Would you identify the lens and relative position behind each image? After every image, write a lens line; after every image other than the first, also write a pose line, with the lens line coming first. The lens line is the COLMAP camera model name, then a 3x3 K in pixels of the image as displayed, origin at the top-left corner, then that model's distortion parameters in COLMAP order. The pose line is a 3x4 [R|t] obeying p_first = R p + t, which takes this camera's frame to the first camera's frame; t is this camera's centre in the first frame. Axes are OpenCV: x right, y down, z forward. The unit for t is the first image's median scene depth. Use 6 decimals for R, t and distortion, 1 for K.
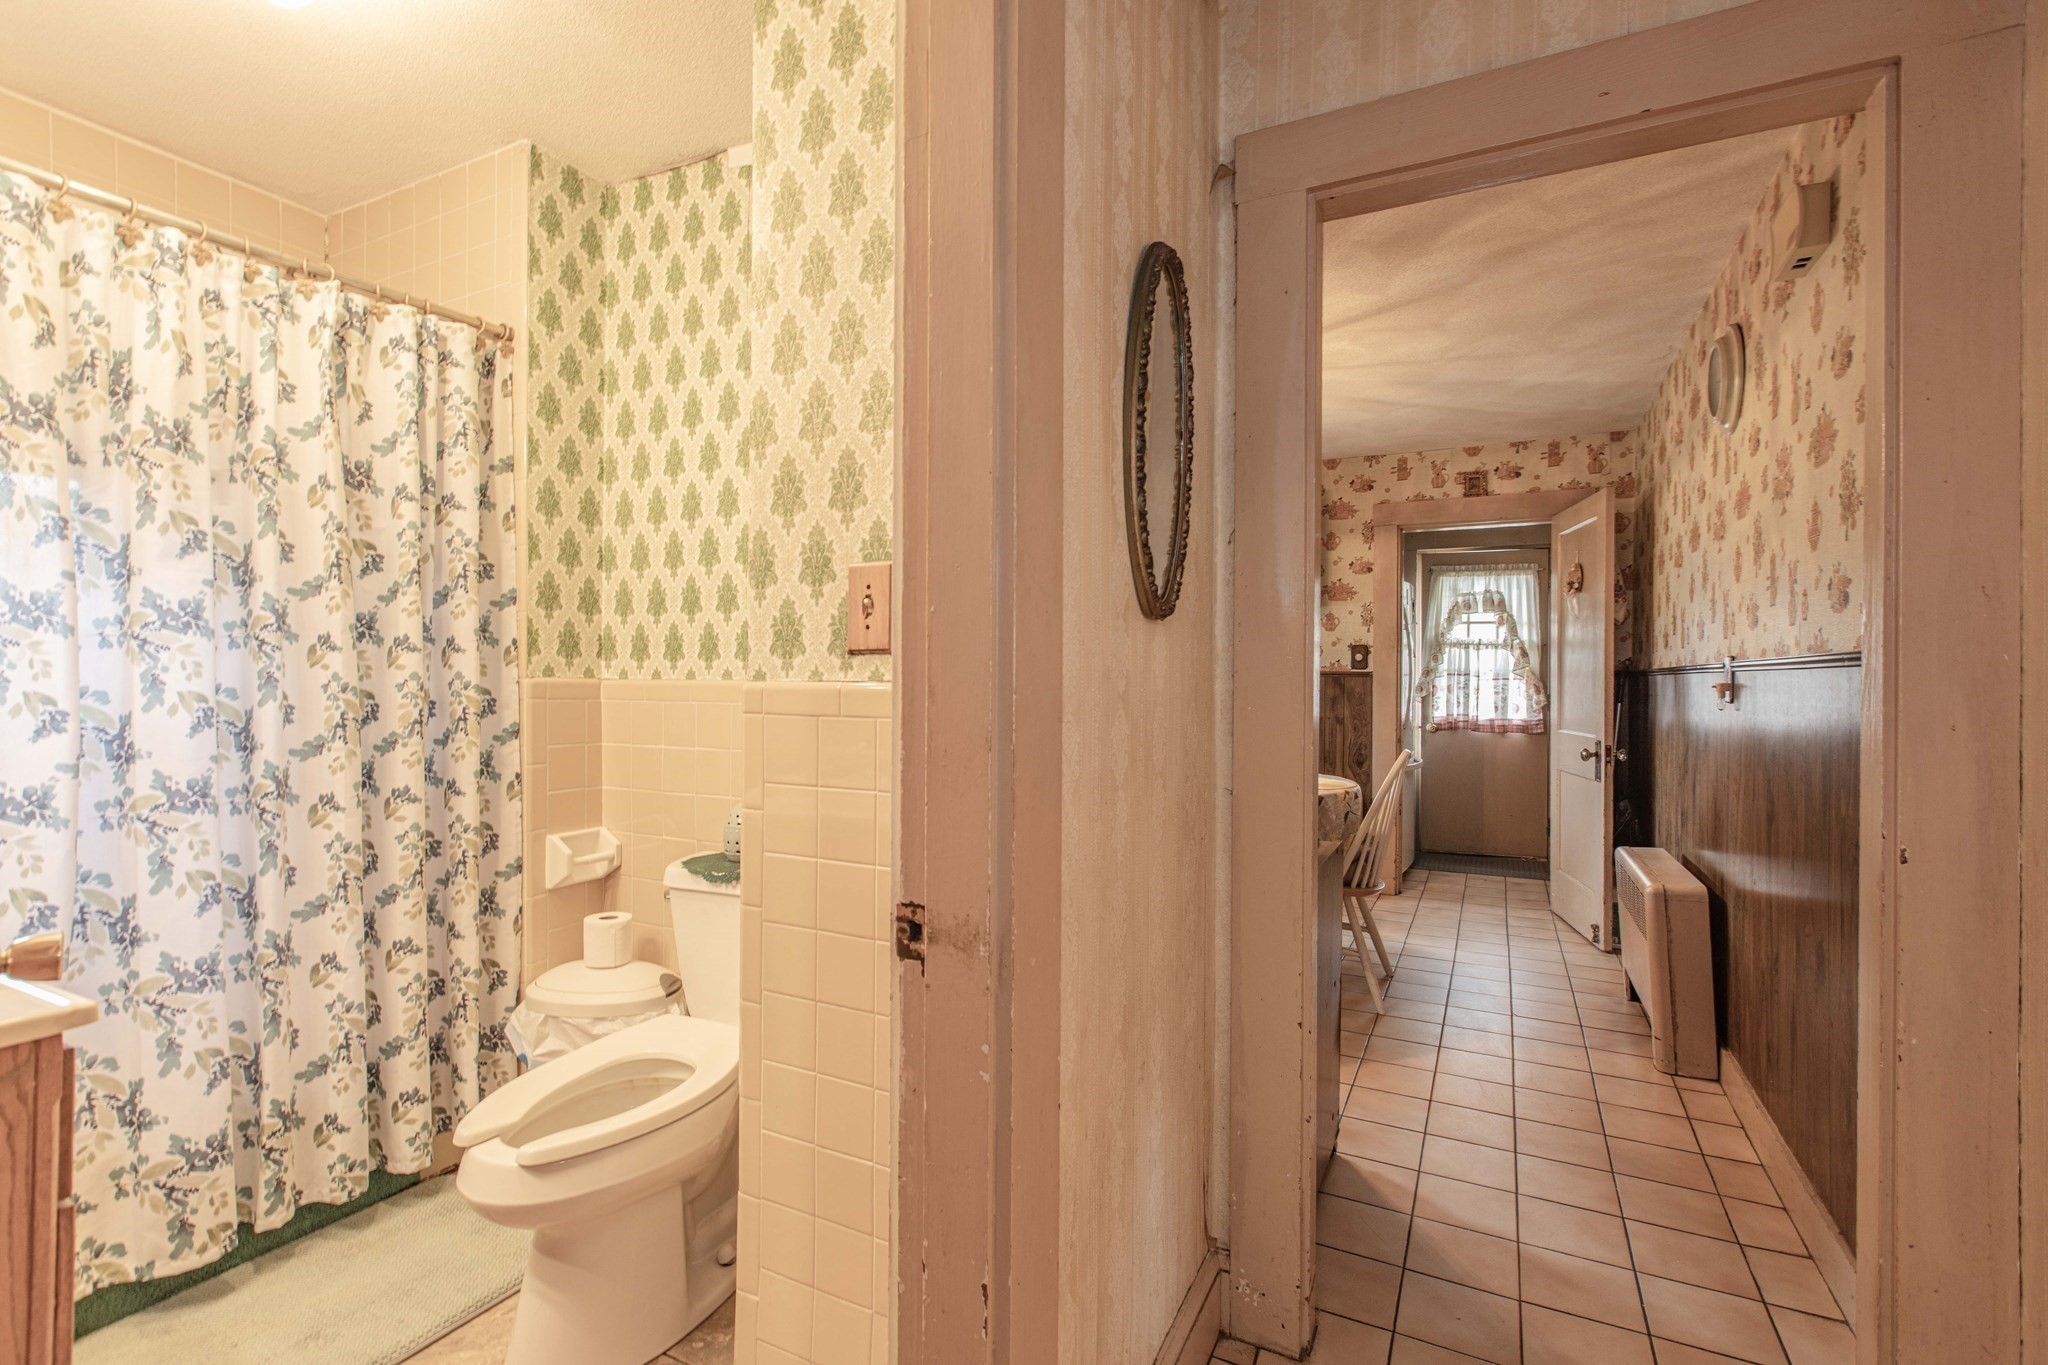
lens RADIAL K [[921.9, 0, 1018.2], [0, 921.9, 679.6], [0, 0, 1]] dist [0.002264, -0.001715]
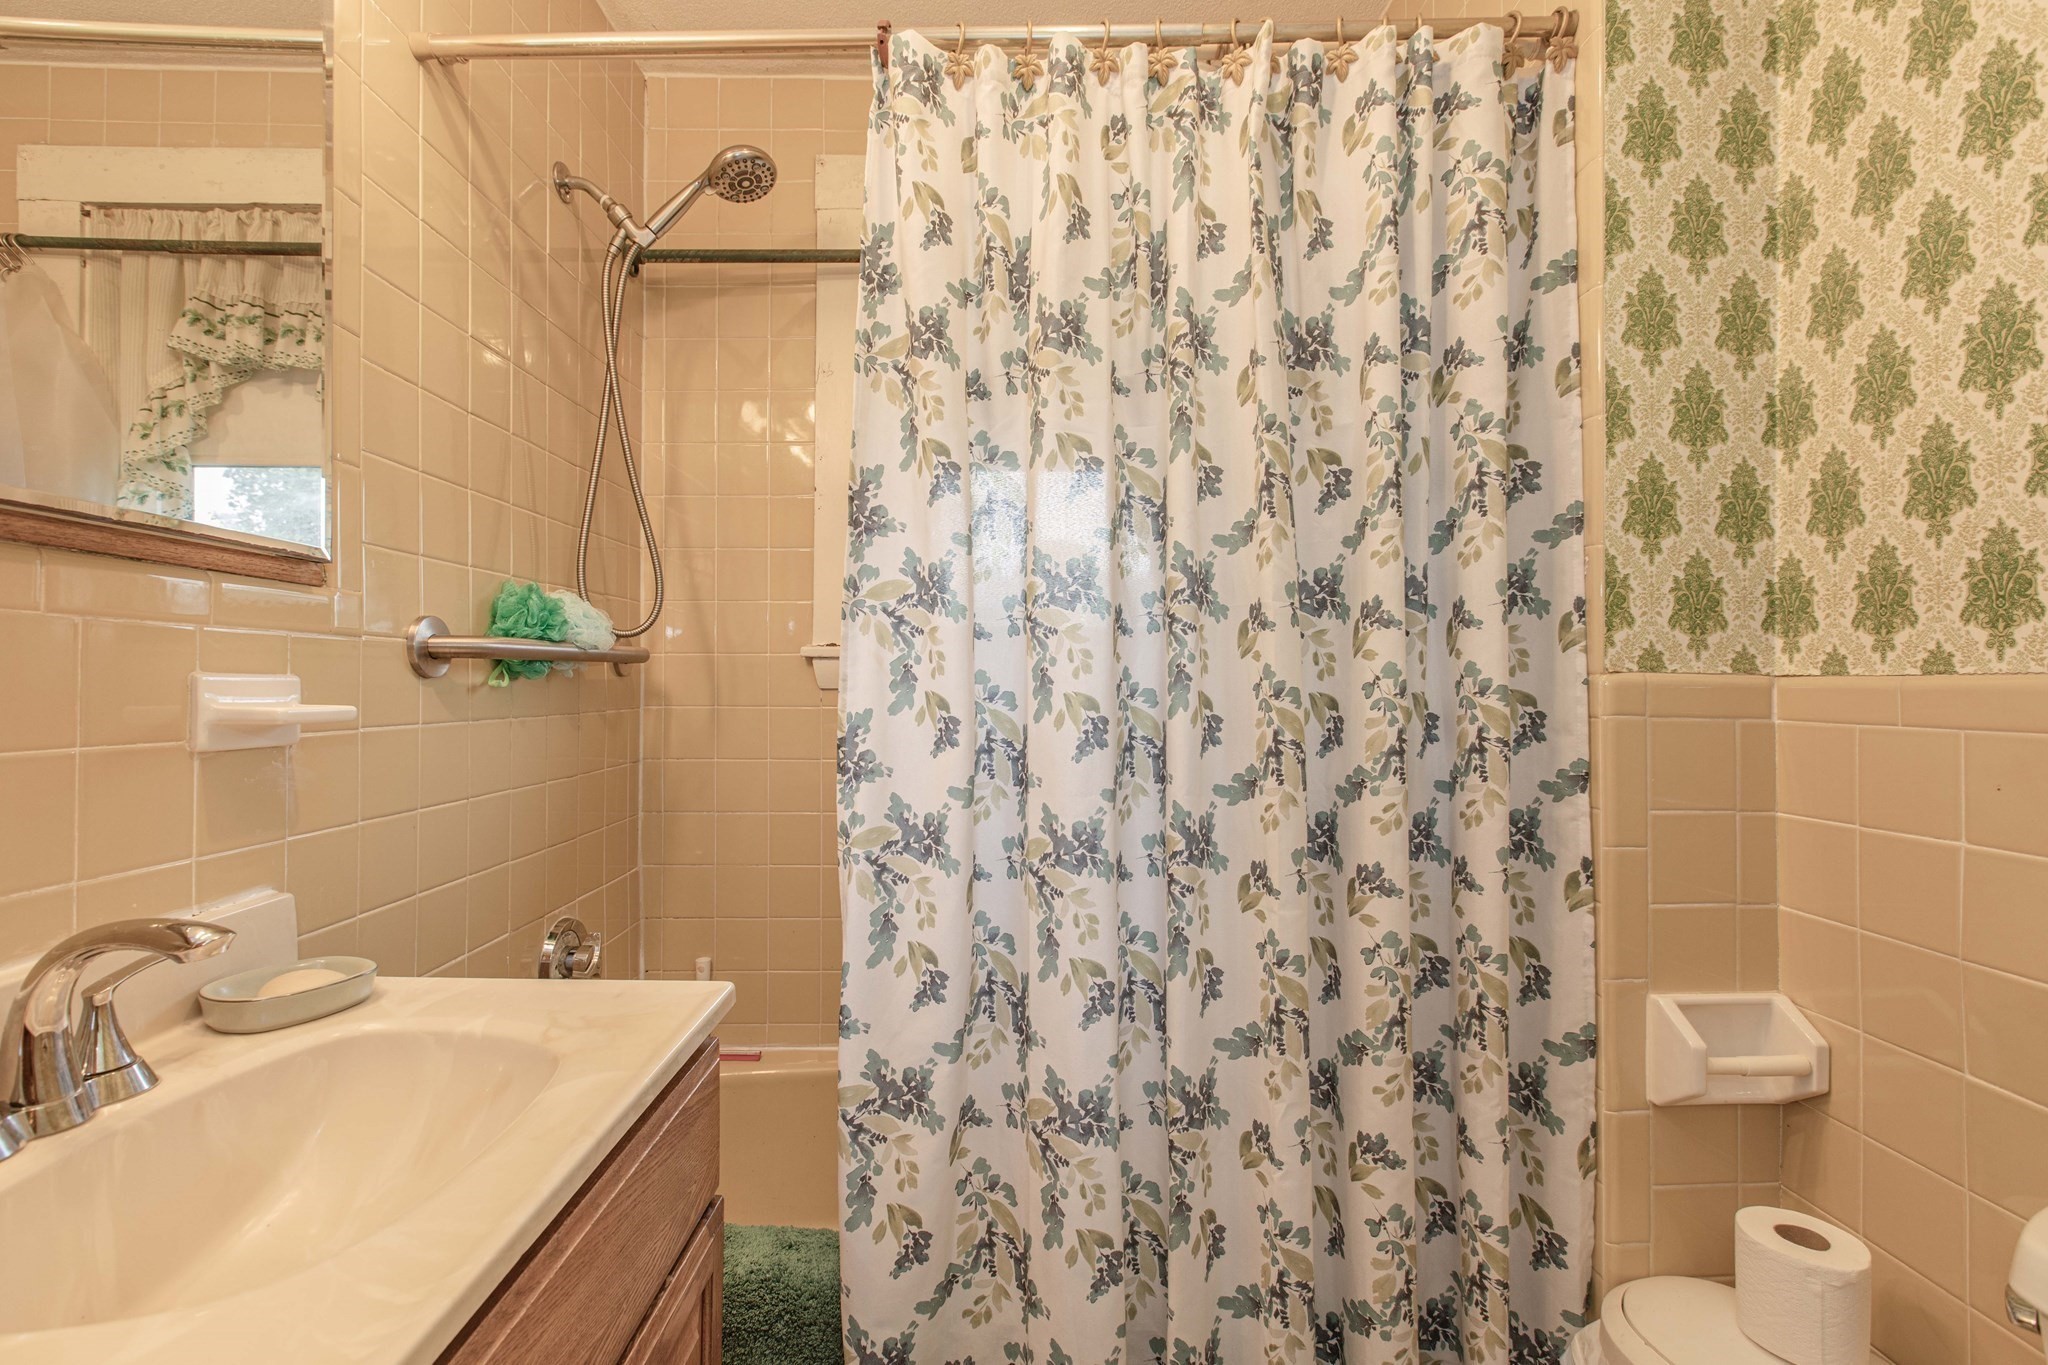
lens RADIAL K [[921.9, 0, 1018.2], [0, 921.9, 679.6], [0, 0, 1]] dist [0.002264, -0.001715]
pose [[0.462990, -0.006737, -0.886338, -0.254728], [-0.001029, 0.999966, -0.008139, 0.006667], [0.886363, 0.004680, 0.462967, 0.525371]]
